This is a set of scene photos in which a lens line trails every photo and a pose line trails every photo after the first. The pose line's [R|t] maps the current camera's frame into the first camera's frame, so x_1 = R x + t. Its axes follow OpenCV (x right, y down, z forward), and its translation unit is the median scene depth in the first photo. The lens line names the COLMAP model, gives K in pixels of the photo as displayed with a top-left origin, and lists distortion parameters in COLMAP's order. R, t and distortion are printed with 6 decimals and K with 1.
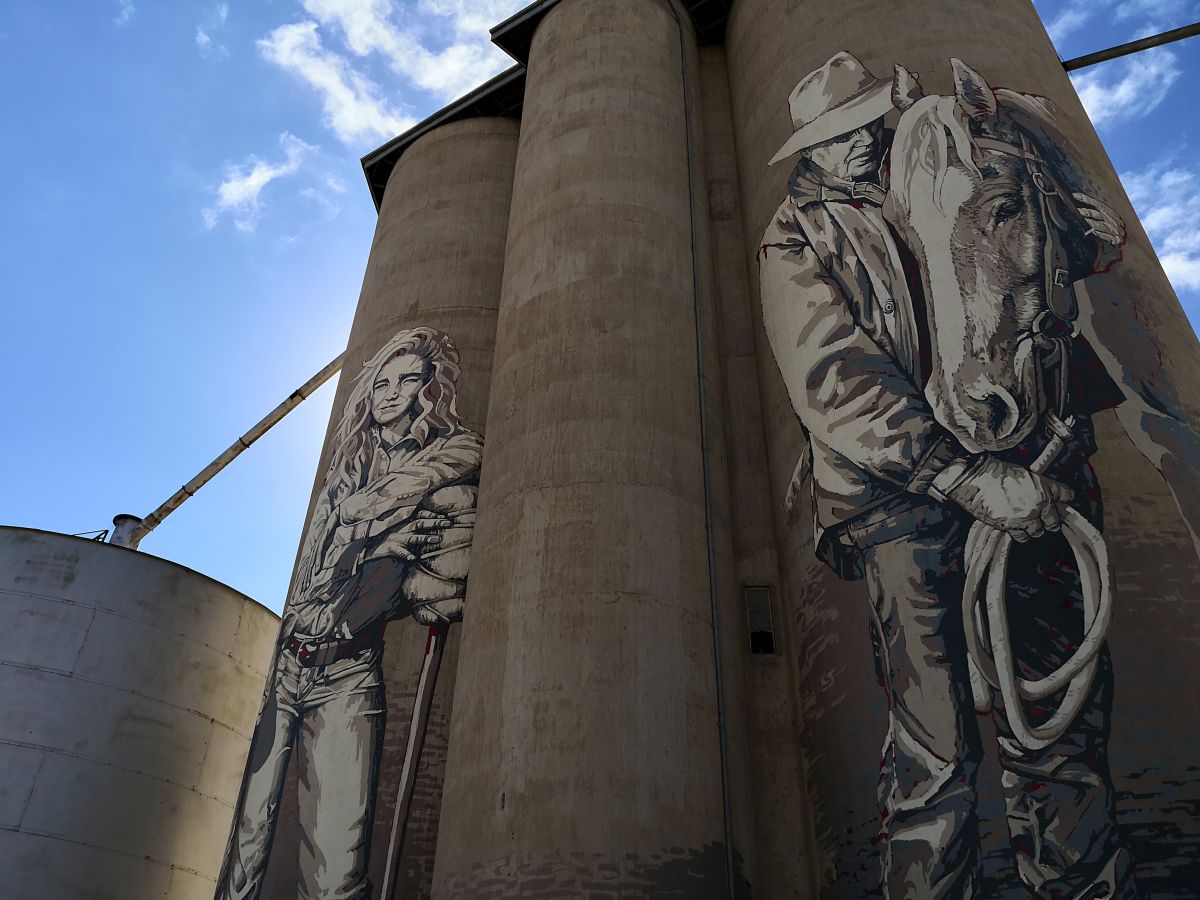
lens RADIAL K [[1000.6, 0, 587.0], [0, 1000.6, 435.0], [0, 0, 1]] dist [0.011097, -0.021497]
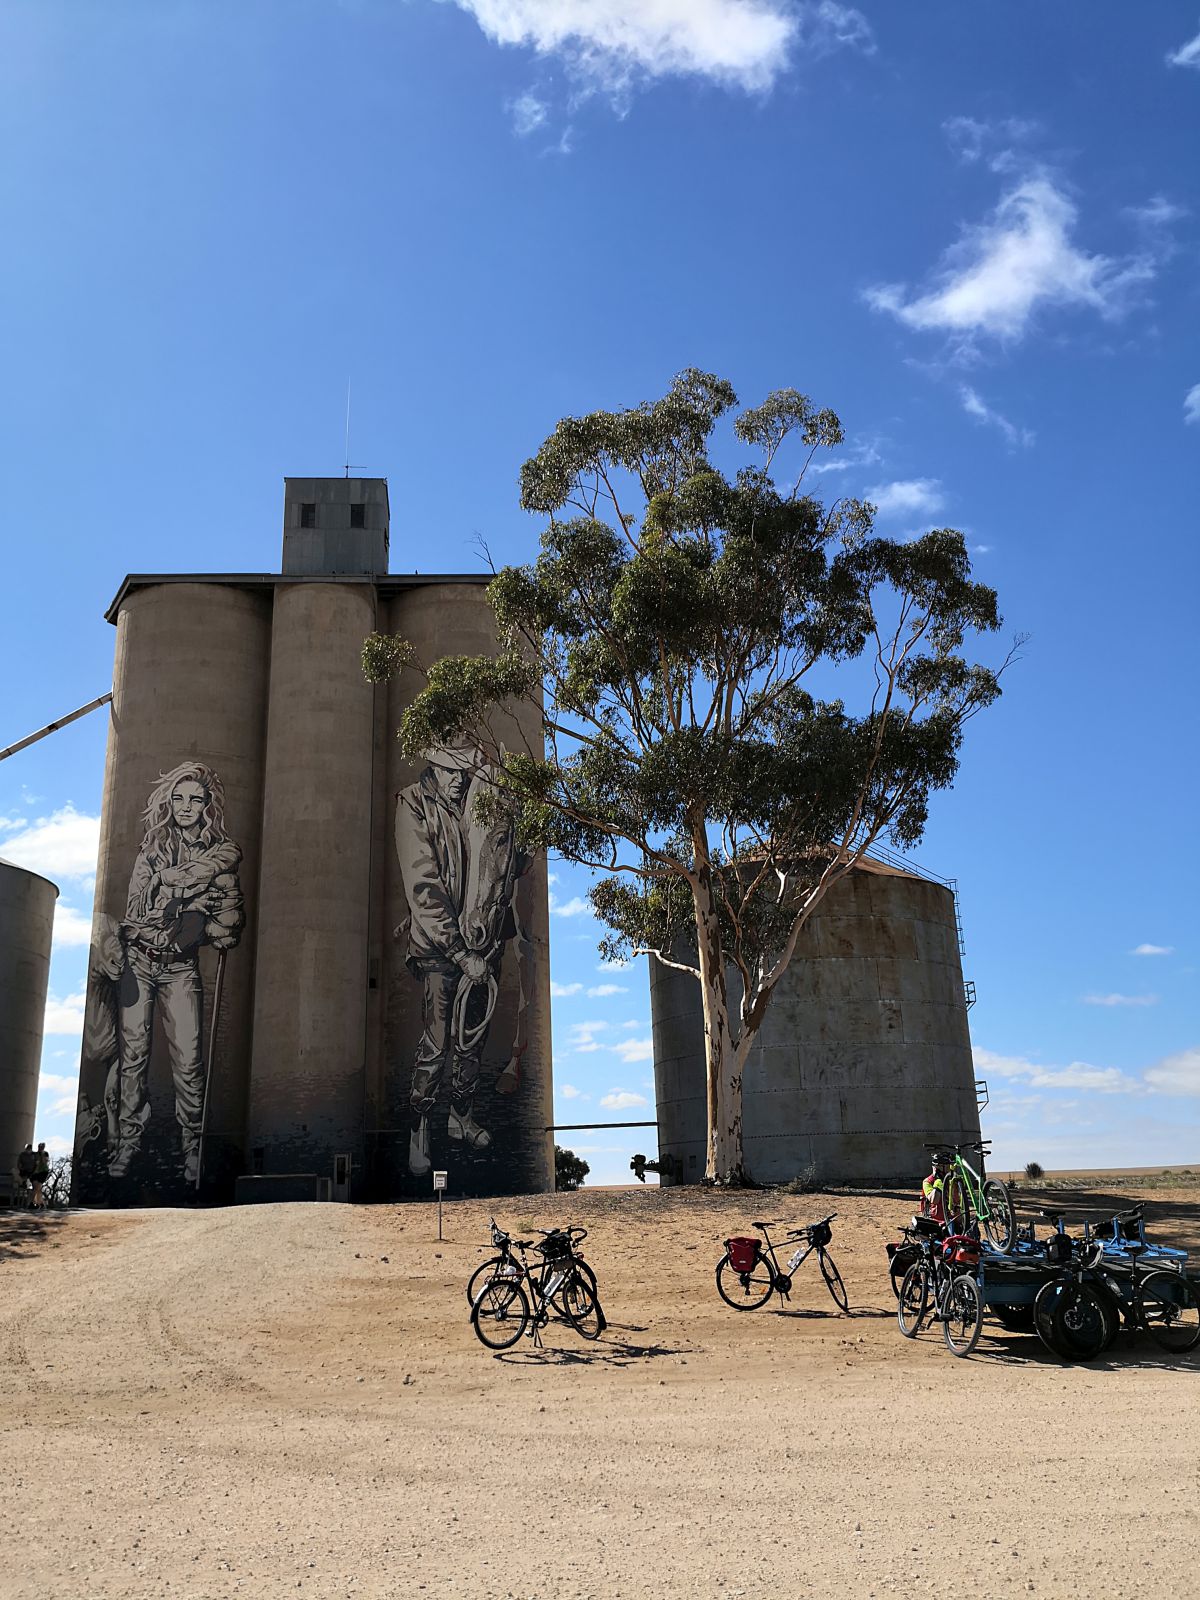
lens RADIAL K [[1329.9, 0, 612.6], [0, 1329.9, 778.4], [0, 0, 1]] dist [0.082639, -0.351856]
pose [[0.799074, 0.134841, 0.585917, -1.364655], [-0.326459, 0.915661, 0.234497, -1.239873], [-0.504882, -0.378659, 0.775701, -1.726449]]
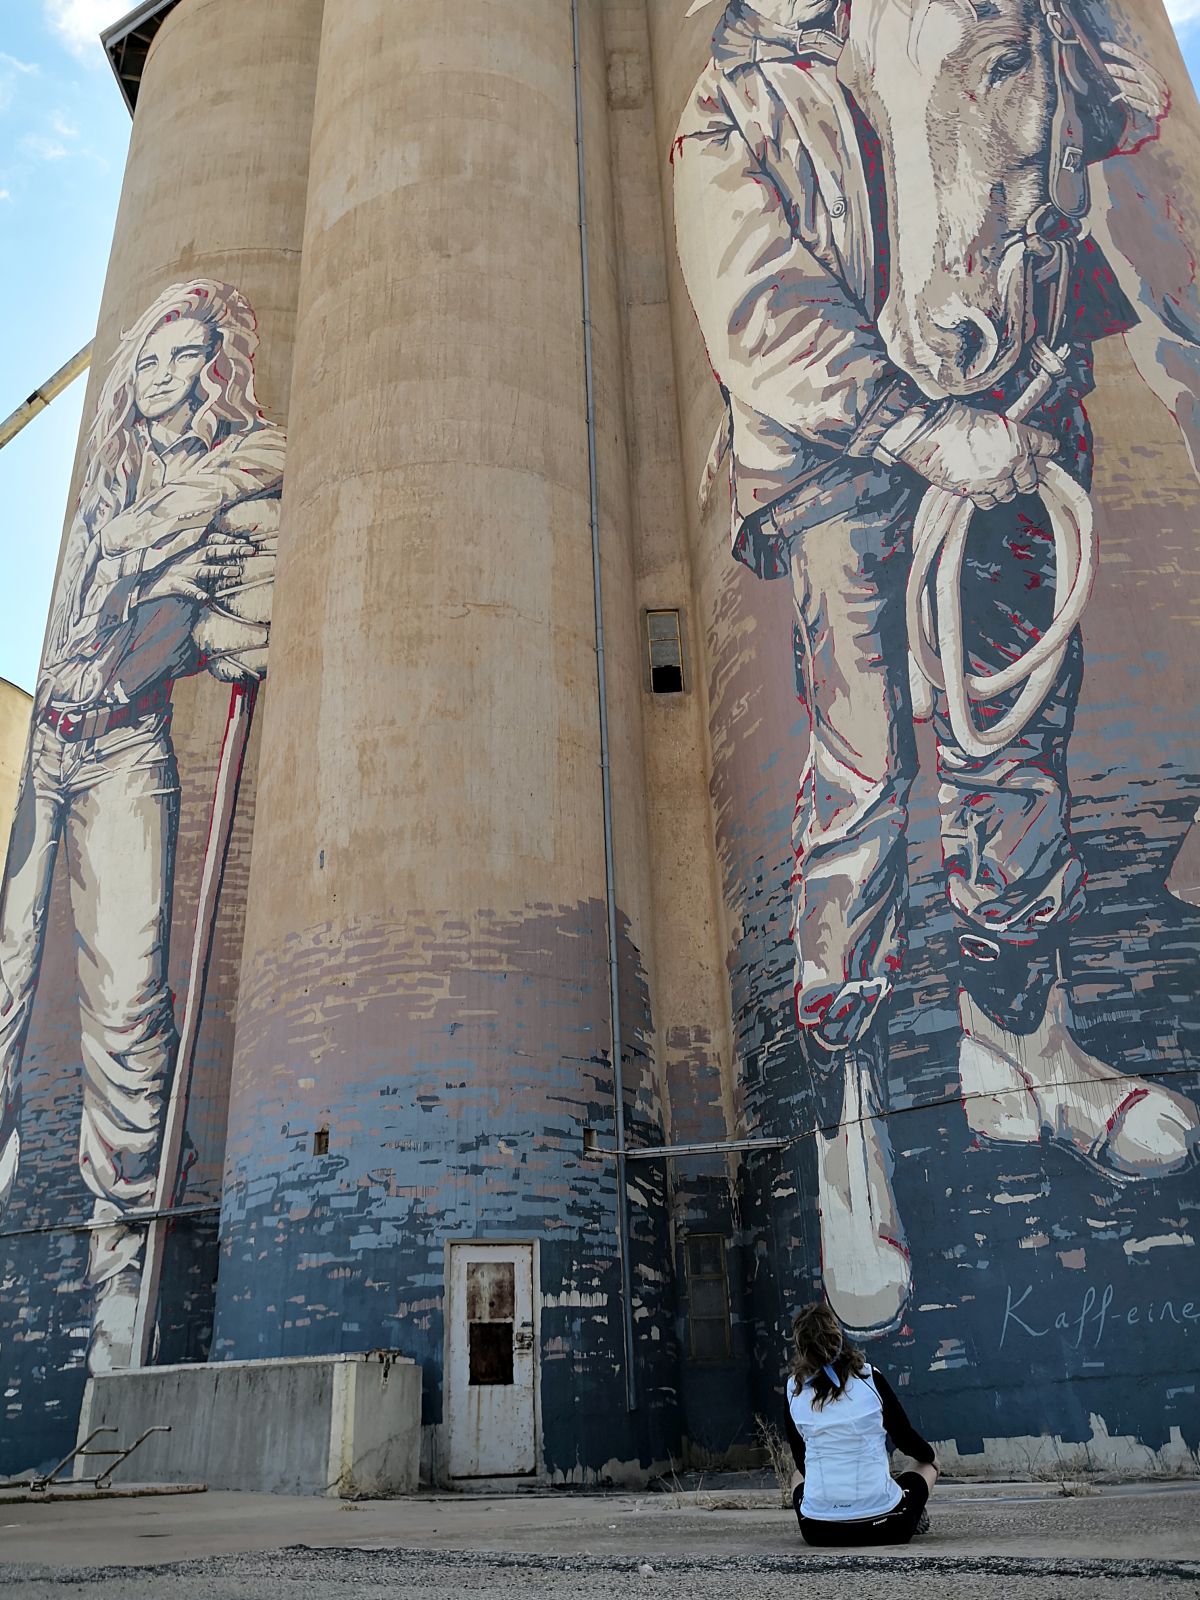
lens RADIAL K [[1334.2, 0, 578.5], [0, 1334.2, 822.7], [0, 0, 1]] dist [0.011097, -0.021497]
pose [[0.997288, -0.029828, 0.067279, 0.034877], [0.014075, 0.974614, 0.223449, 0.080764], [-0.072236, -0.221896, 0.972391, -0.017848]]
